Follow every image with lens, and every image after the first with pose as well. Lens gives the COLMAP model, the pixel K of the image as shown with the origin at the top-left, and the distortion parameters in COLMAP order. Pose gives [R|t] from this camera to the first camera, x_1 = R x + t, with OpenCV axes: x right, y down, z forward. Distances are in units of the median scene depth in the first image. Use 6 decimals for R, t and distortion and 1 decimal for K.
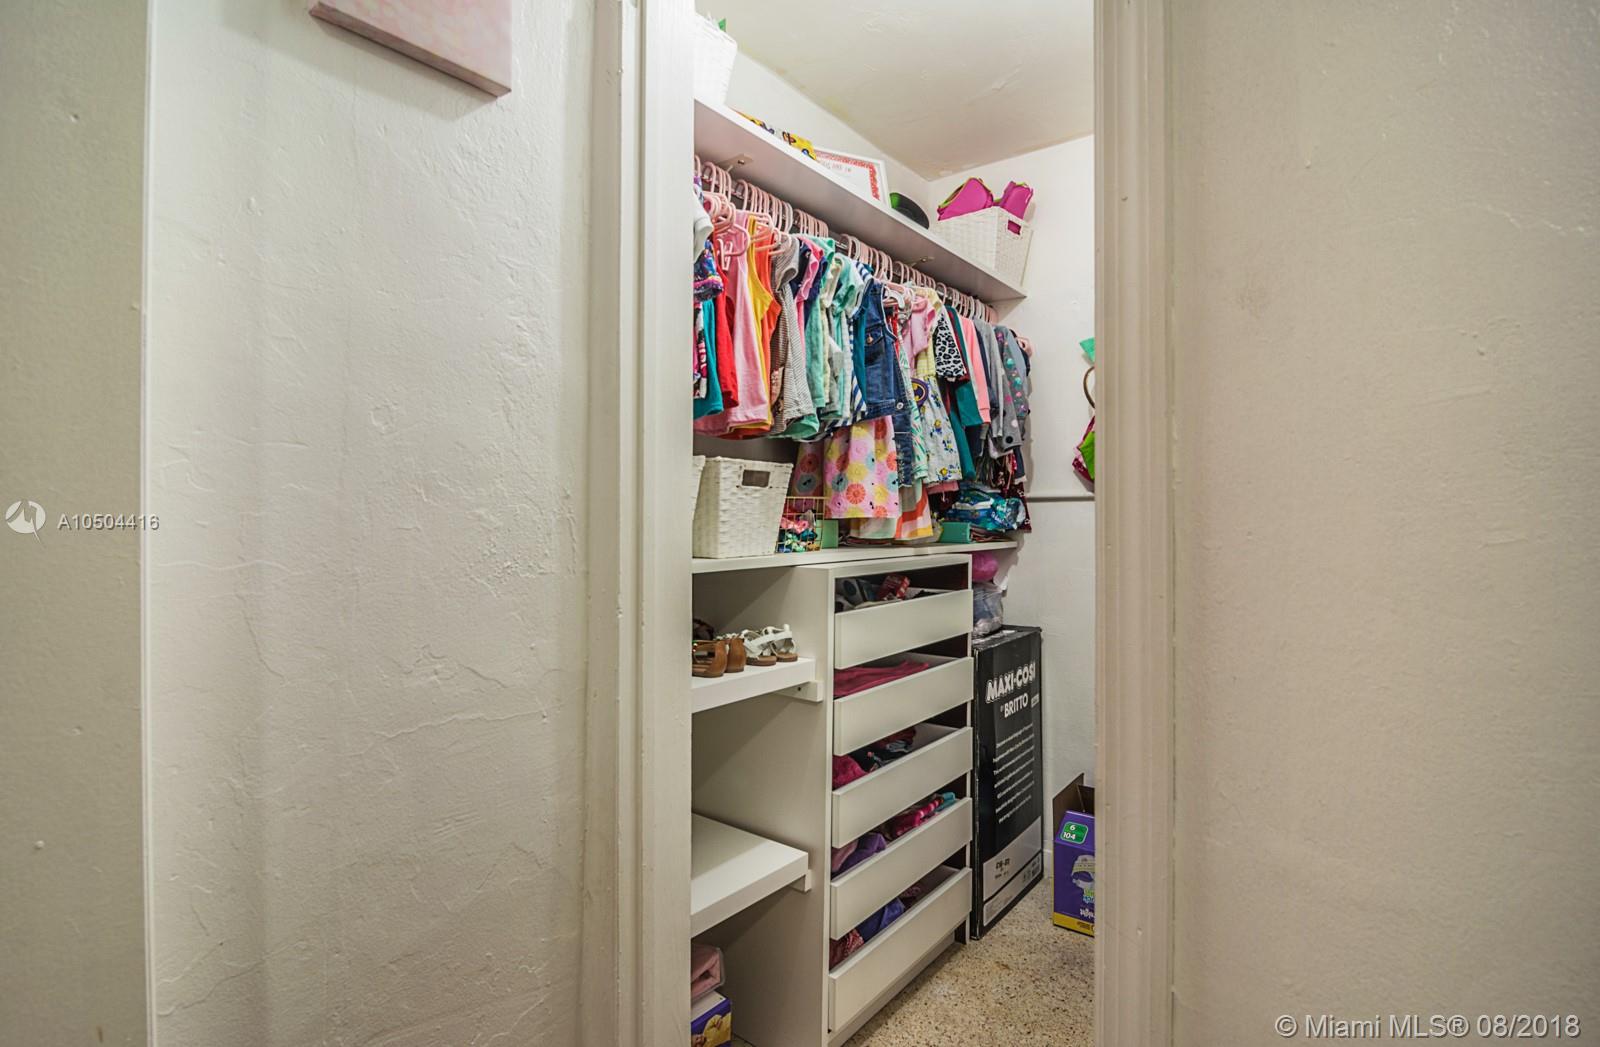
lens RADIAL K [[791.6, 0, 801.4], [0, 791.6, 526.6], [0, 0, 1]] dist [-0.005661, -0.000477]
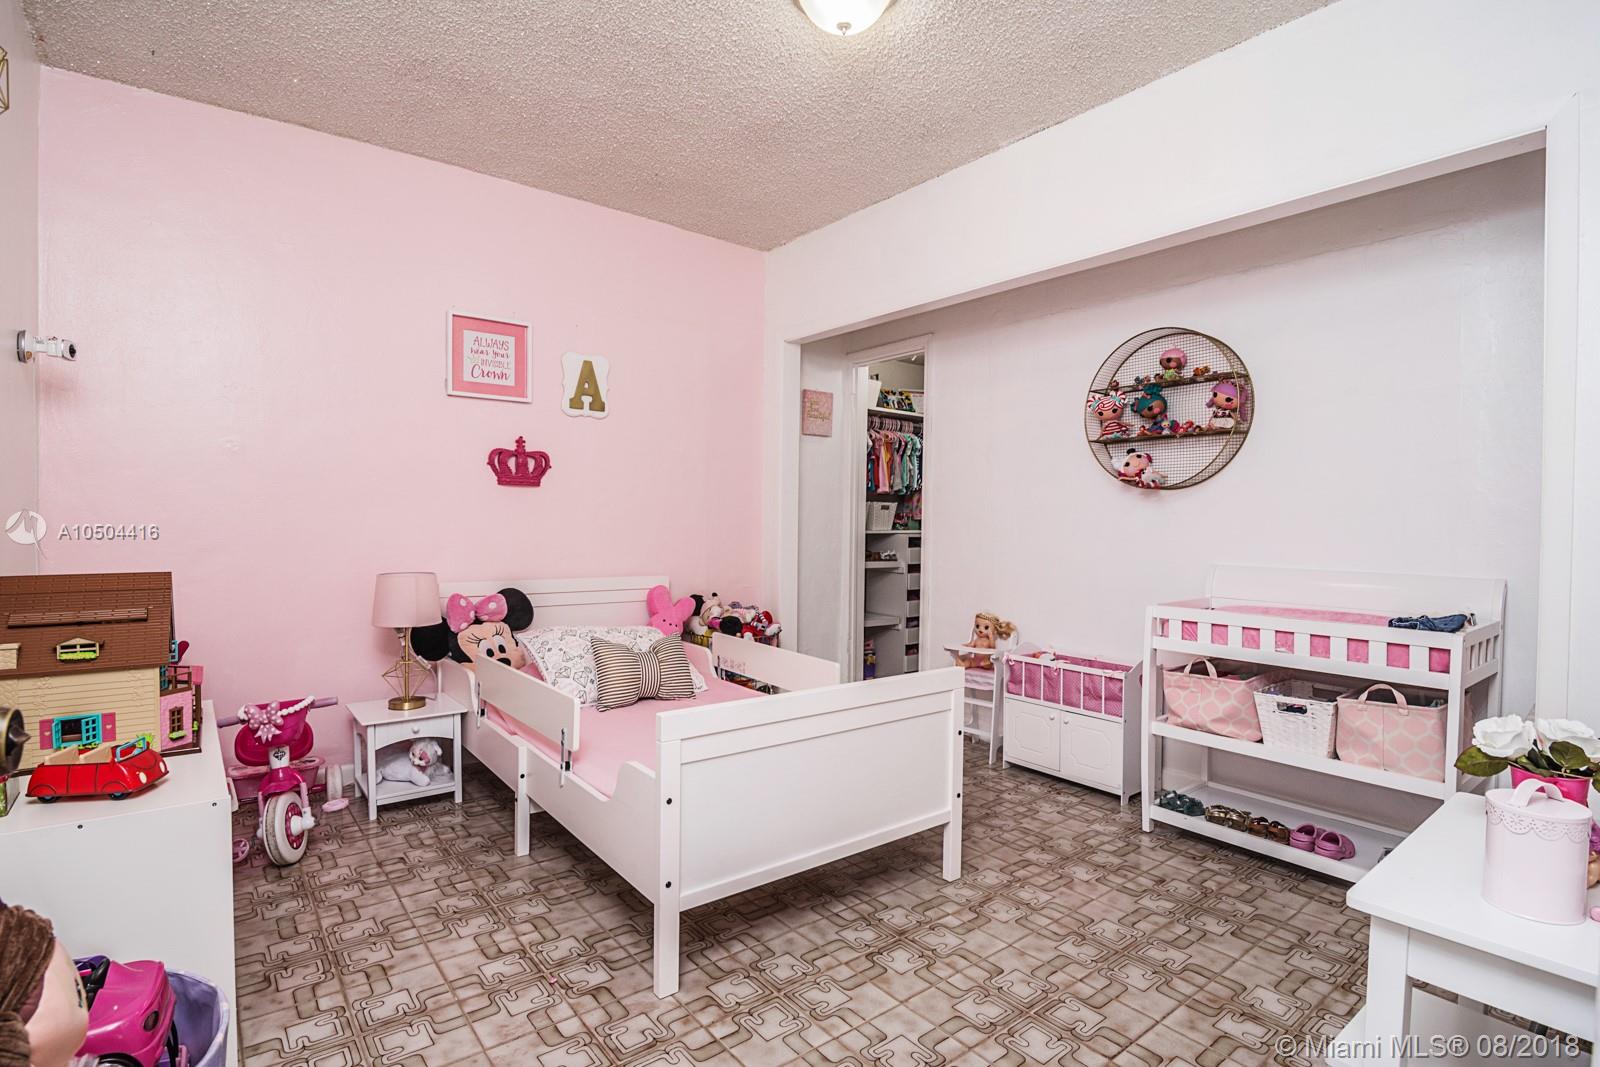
lens RADIAL K [[781.7, 0, 806.9], [0, 781.7, 528.8], [0, 0, 1]] dist [-0.014019, -0.001205]
pose [[0.970923, 0.016993, -0.238787, 0.426376], [-0.011983, 0.999677, 0.022419, -0.040924], [0.239091, -0.018905, 0.970813, -2.391881]]
